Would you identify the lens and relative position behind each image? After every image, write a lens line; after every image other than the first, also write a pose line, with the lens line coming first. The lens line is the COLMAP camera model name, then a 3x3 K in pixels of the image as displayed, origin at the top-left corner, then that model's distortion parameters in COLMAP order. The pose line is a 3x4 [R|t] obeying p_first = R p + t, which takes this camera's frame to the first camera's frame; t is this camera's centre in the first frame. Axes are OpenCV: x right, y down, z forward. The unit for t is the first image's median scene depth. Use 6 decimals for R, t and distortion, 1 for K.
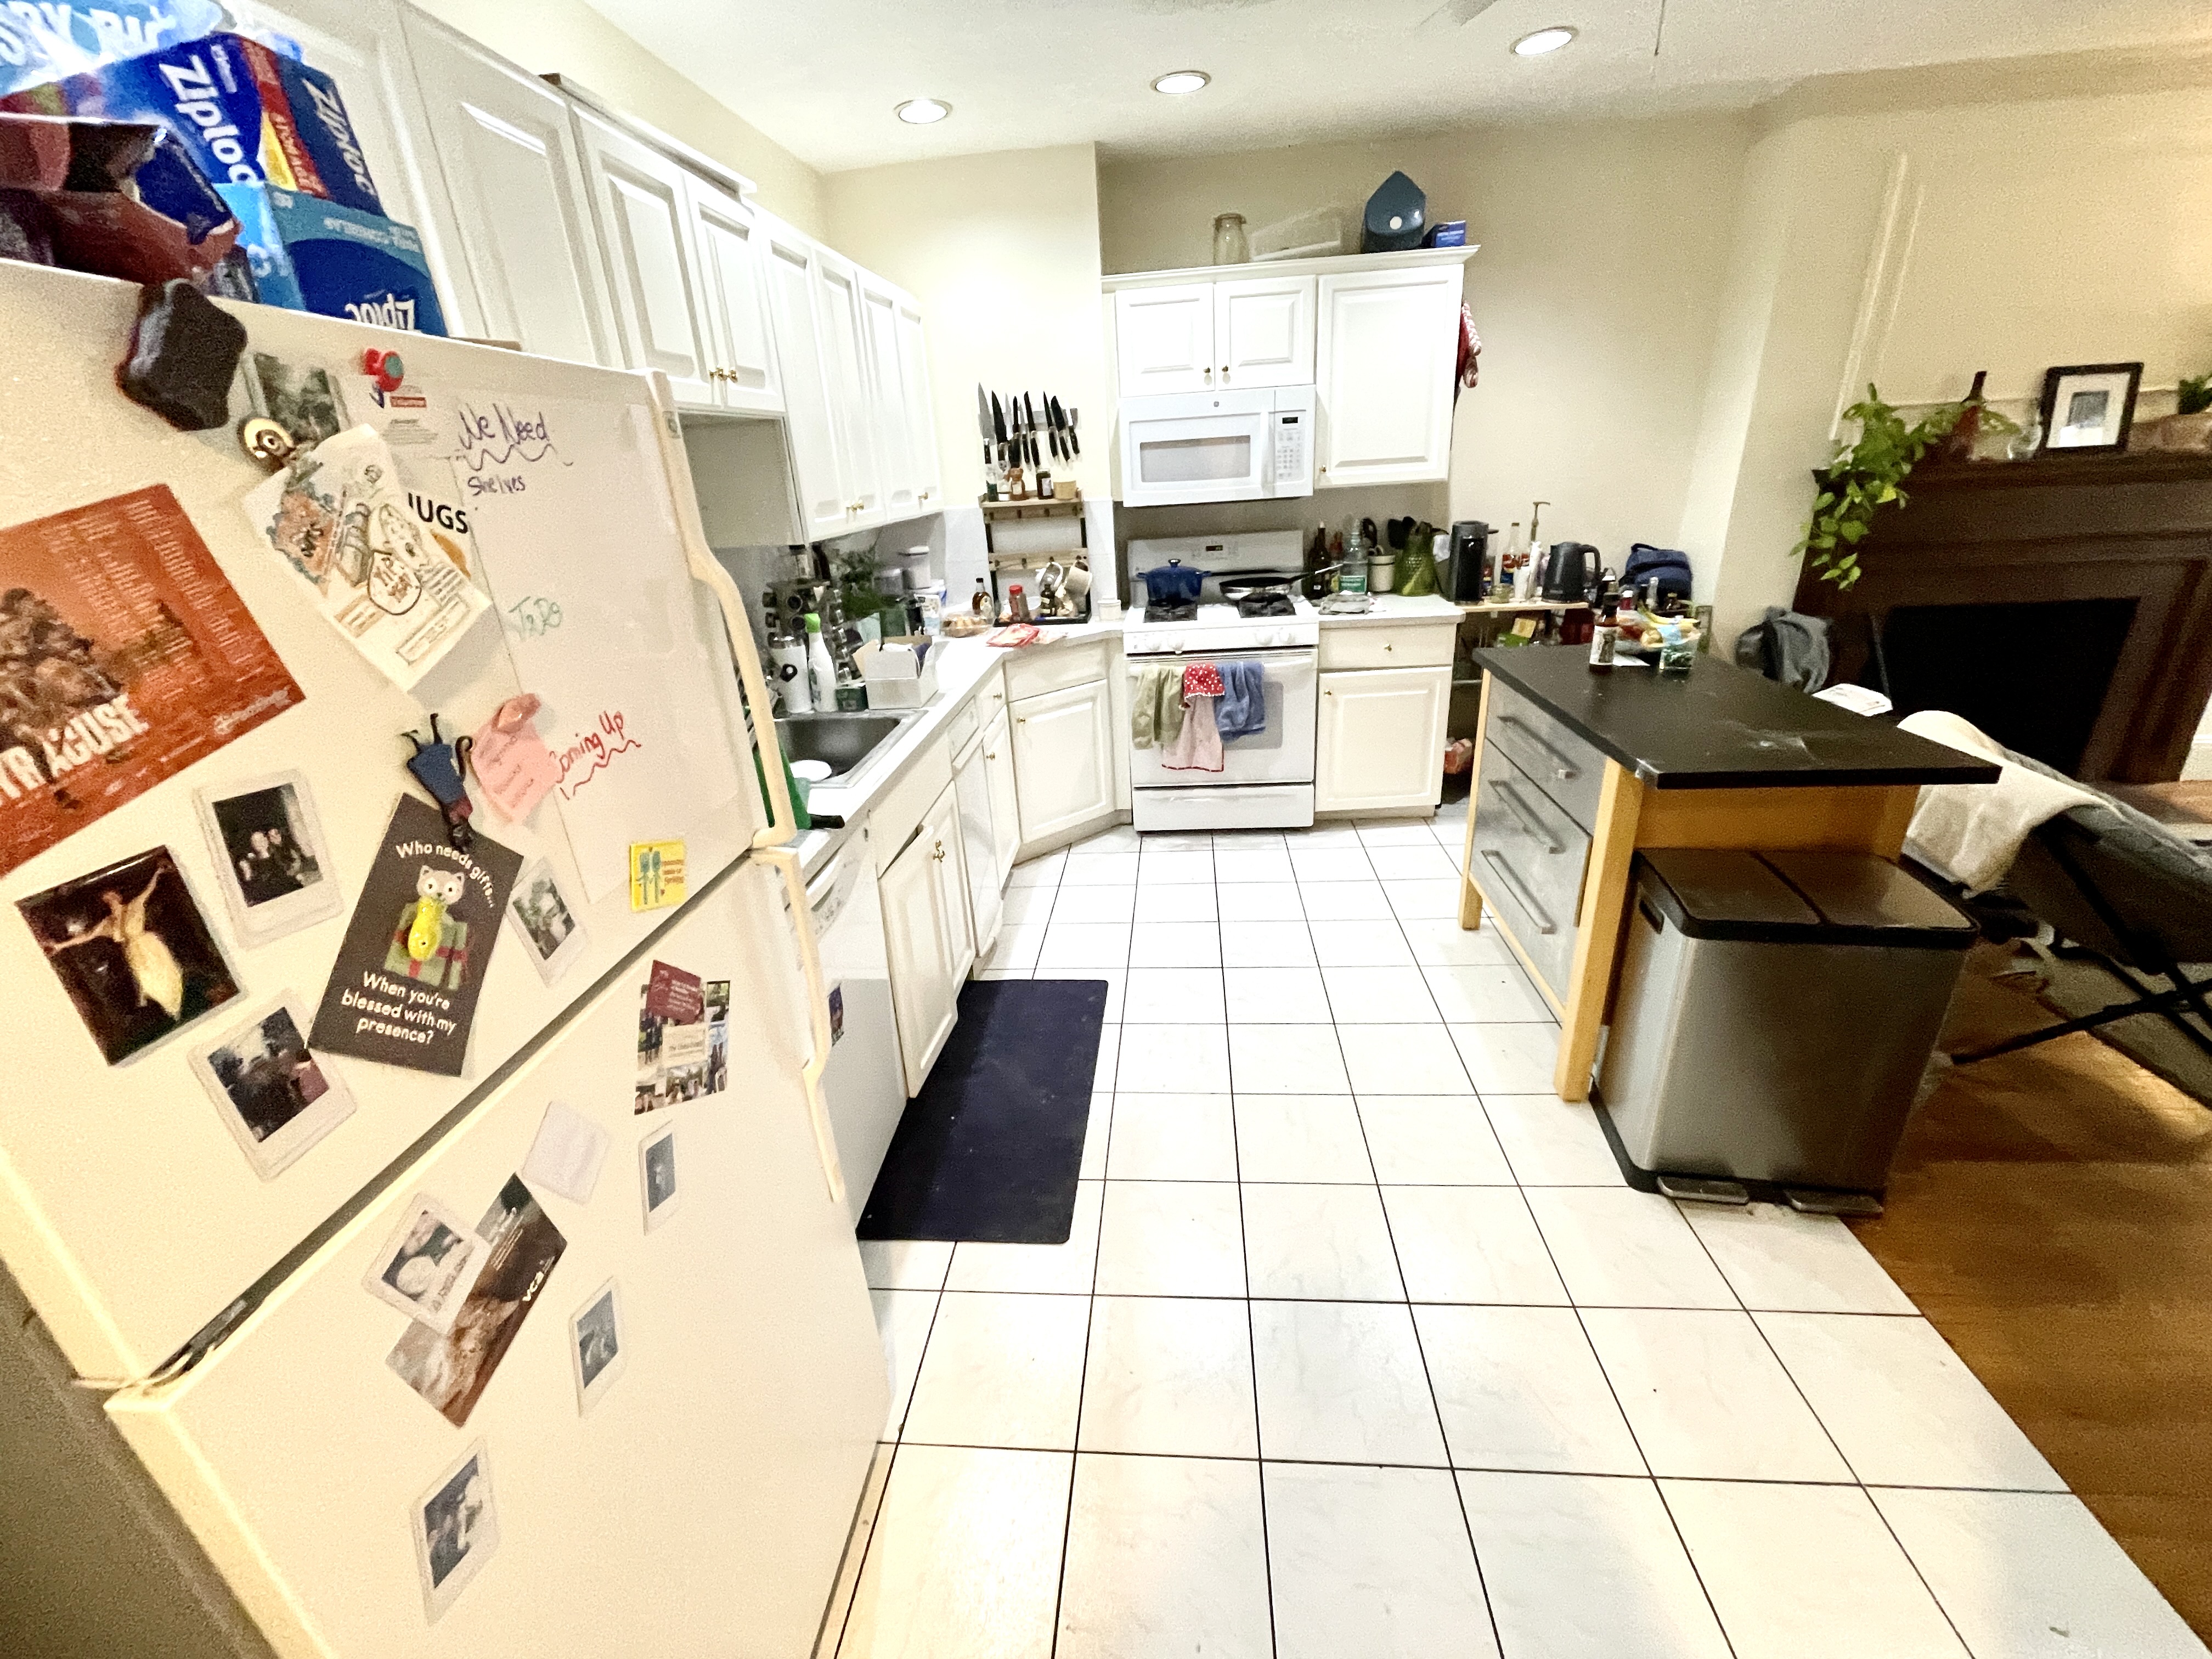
lens RADIAL K [[896.2, 0, 1107.3], [0, 896.2, 819.4], [0, 0, 1]] dist [0.000069, -0.000322]
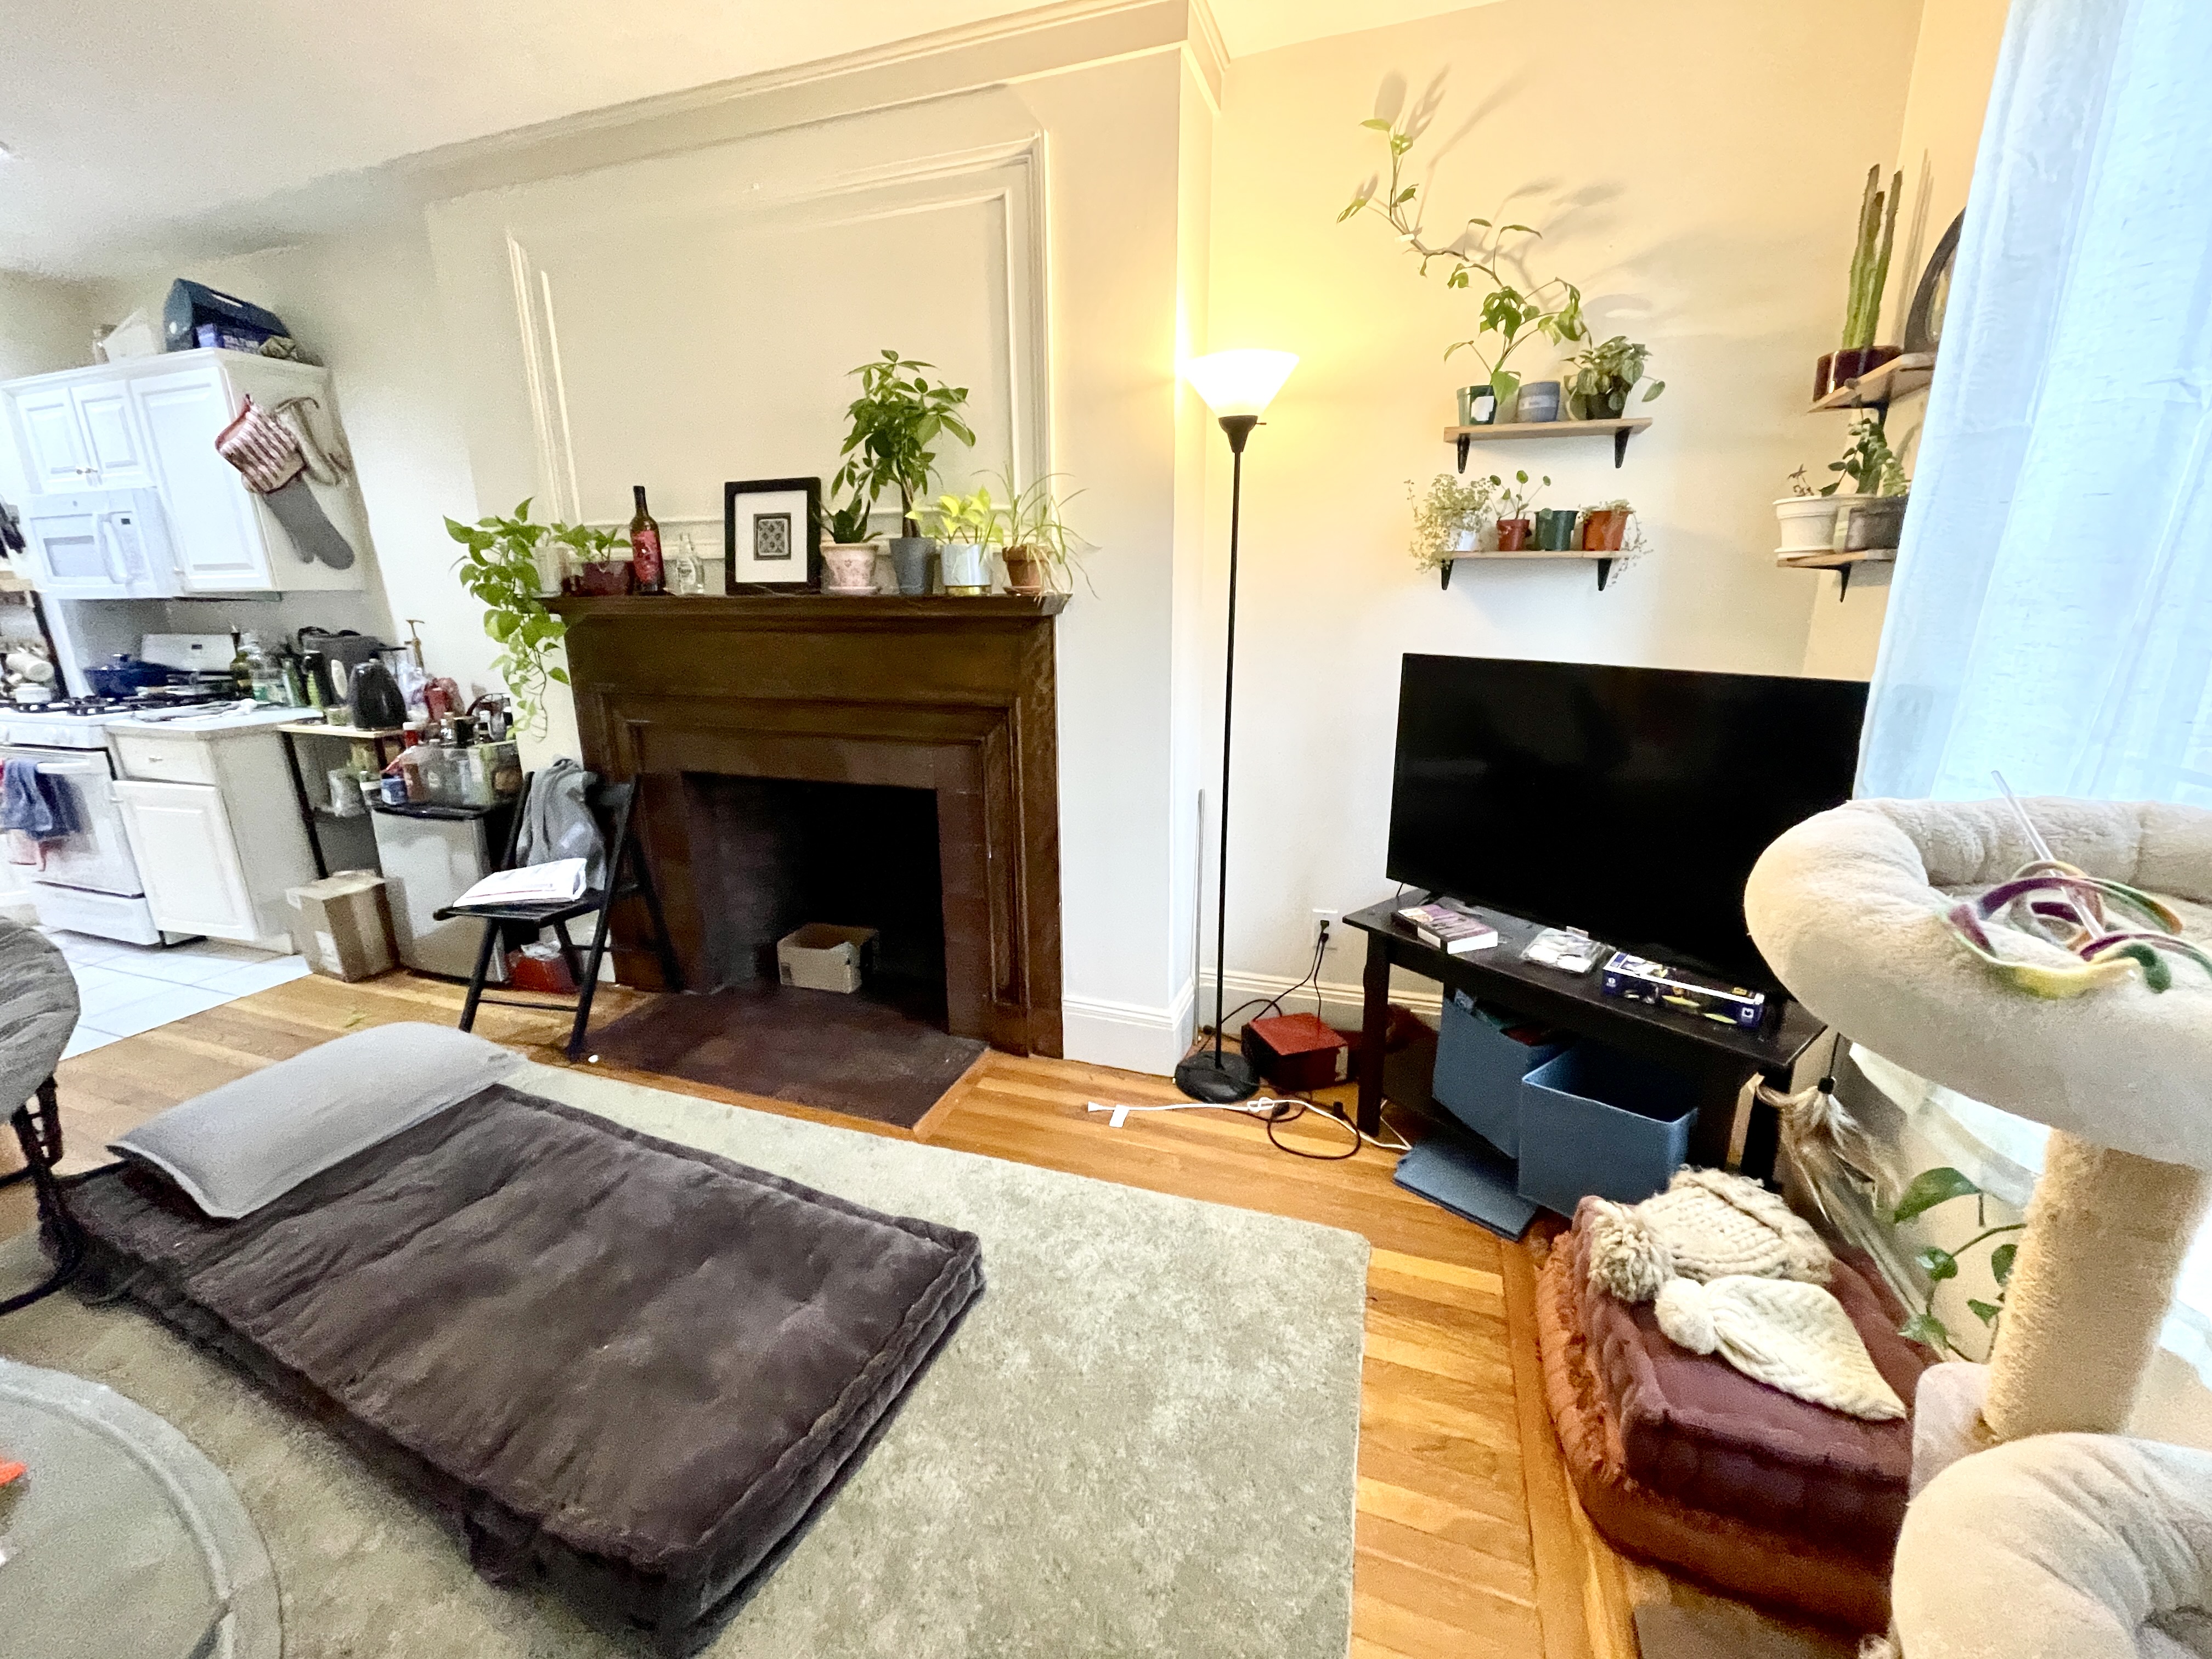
lens RADIAL K [[896.2, 0, 1106.5], [0, 896.2, 821.7], [0, 0, 1]] dist [0.000069, -0.000322]
pose [[0.965131, 0.109714, -0.237668, 1.527072], [-0.136519, 0.985639, -0.099385, -0.176463], [0.223351, 0.128366, 0.966249, 0.348689]]
